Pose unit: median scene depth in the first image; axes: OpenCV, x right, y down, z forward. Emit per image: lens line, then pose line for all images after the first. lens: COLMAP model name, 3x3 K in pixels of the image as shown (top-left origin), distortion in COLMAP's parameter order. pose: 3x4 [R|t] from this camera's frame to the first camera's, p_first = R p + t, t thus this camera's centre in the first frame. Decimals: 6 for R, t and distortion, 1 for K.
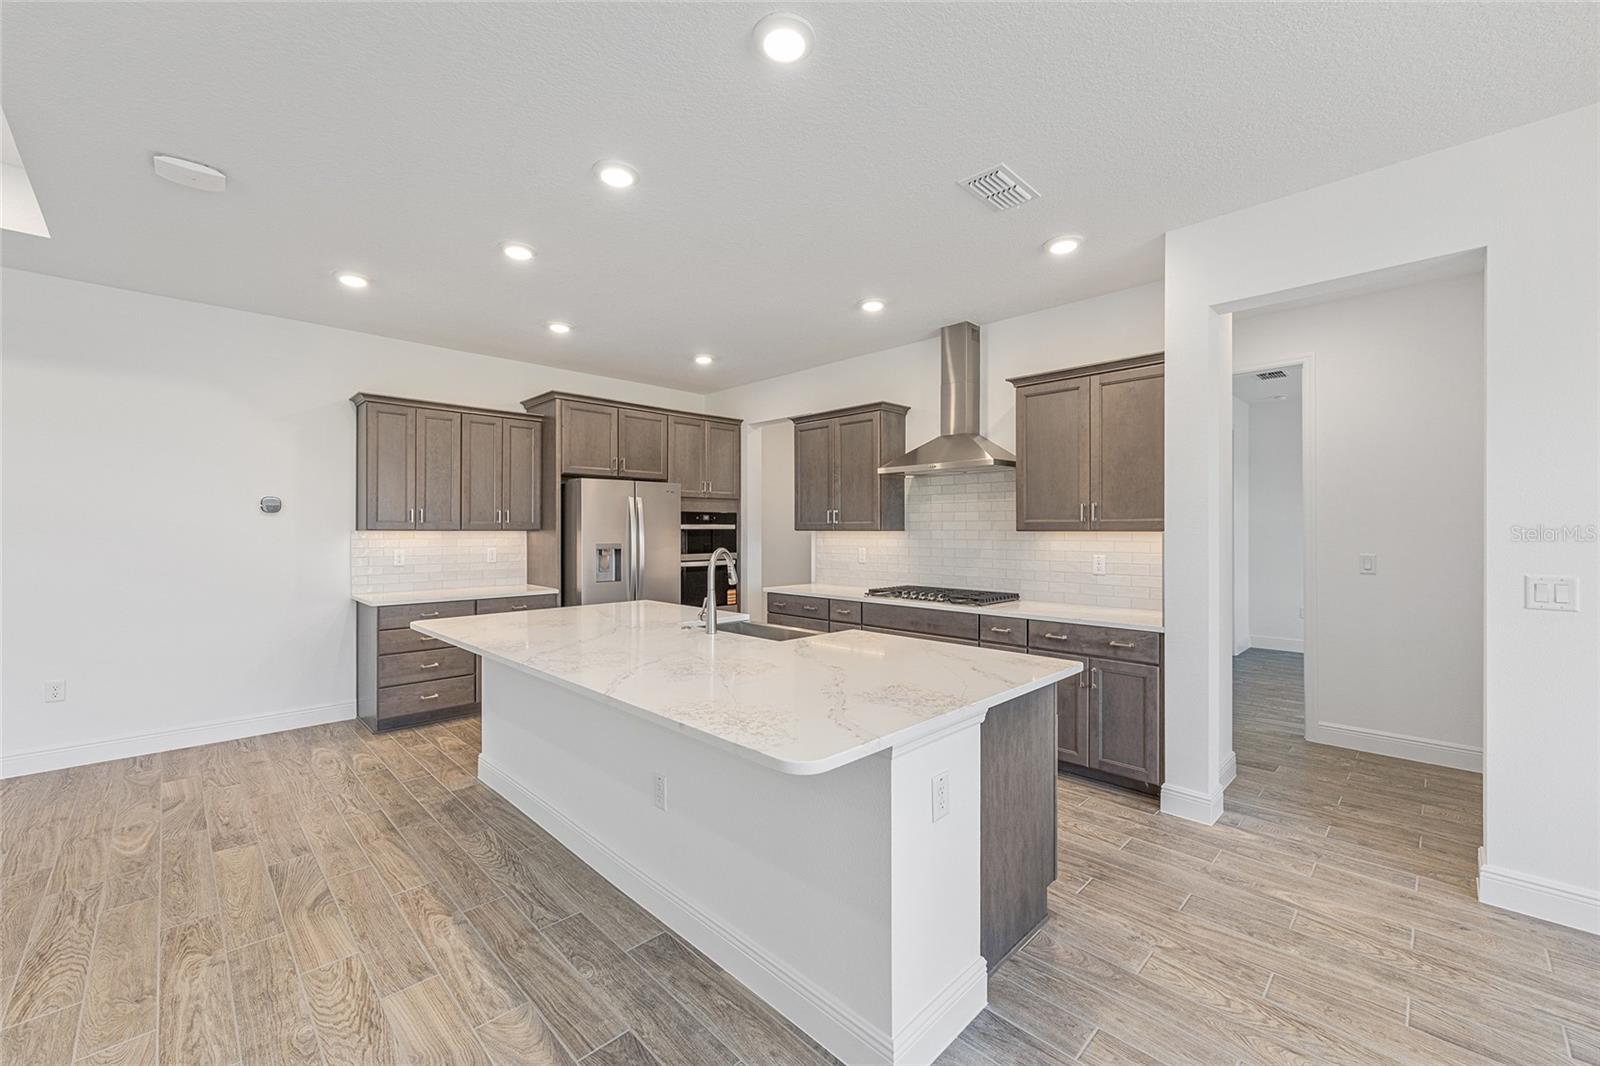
lens RADIAL K [[643.9, 0, 796.2], [0, 643.9, 529.1], [0, 0, 1]] dist [-0.001161, 0.000906]
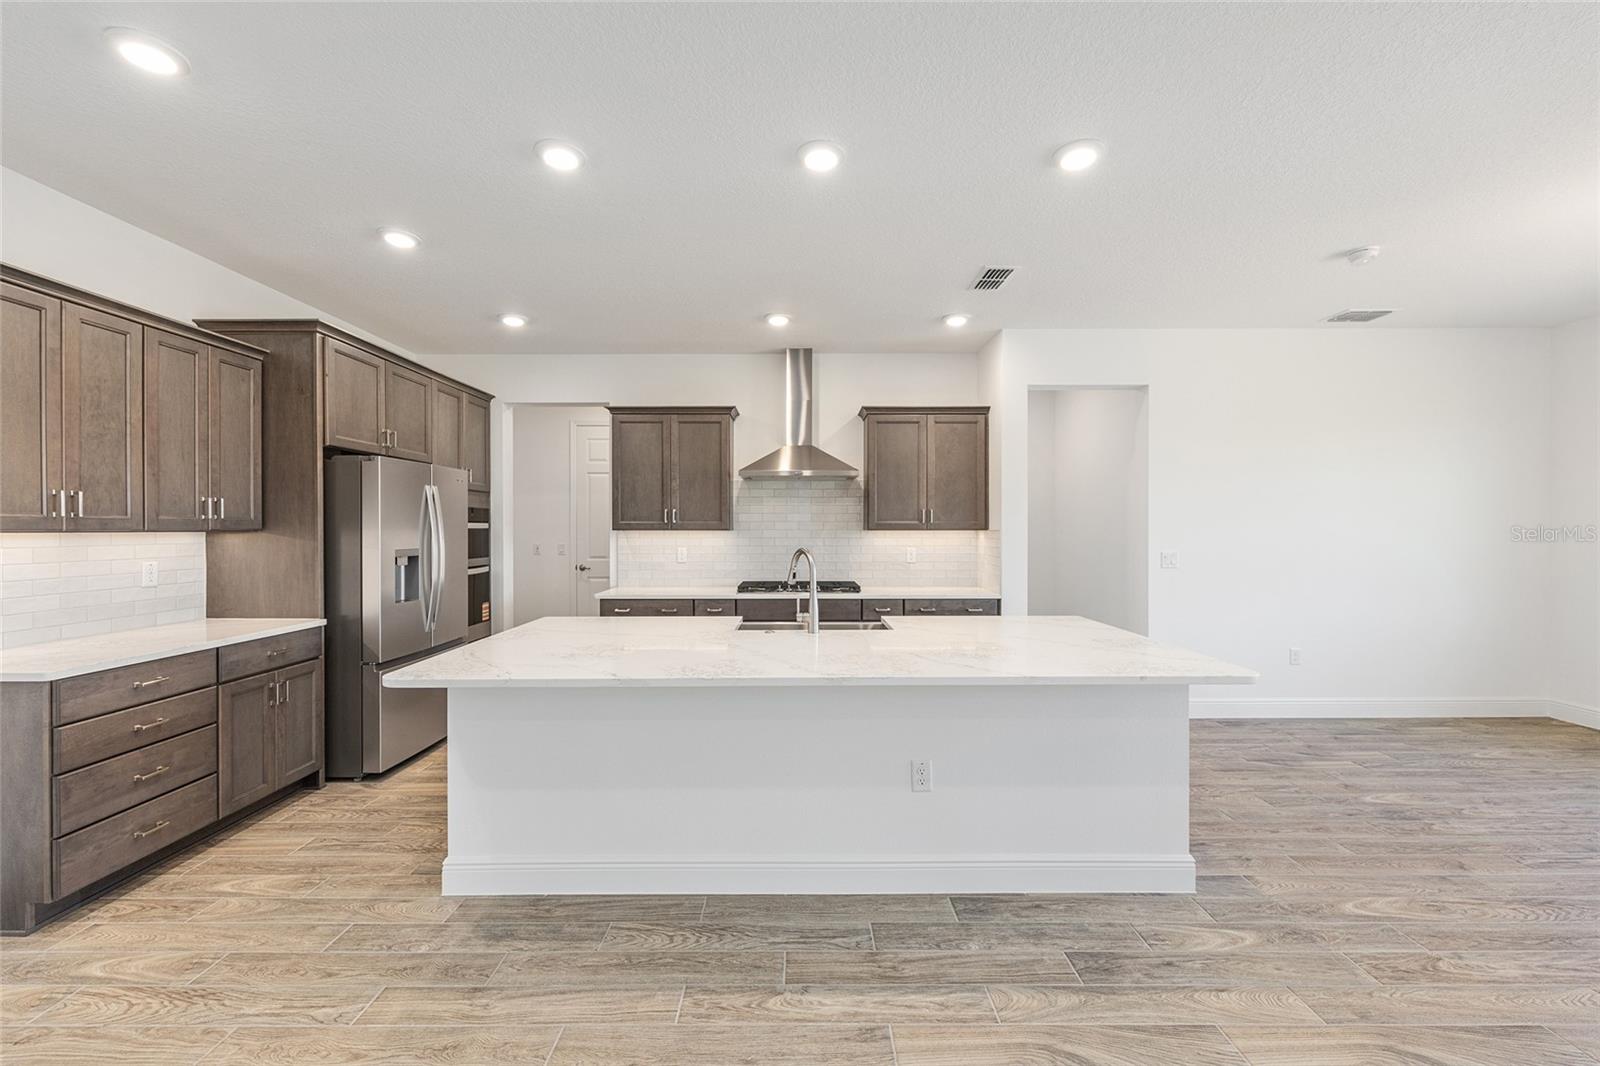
lens RADIAL K [[643.9, 0, 796.6], [0, 643.9, 531.6], [0, 0, 1]] dist [-0.001161, 0.000906]
pose [[0.699184, -0.004549, 0.714927, -0.624476], [0.000040, 0.999980, 0.006323, -0.002044], [-0.714942, -0.004392, 0.699170, 0.225972]]
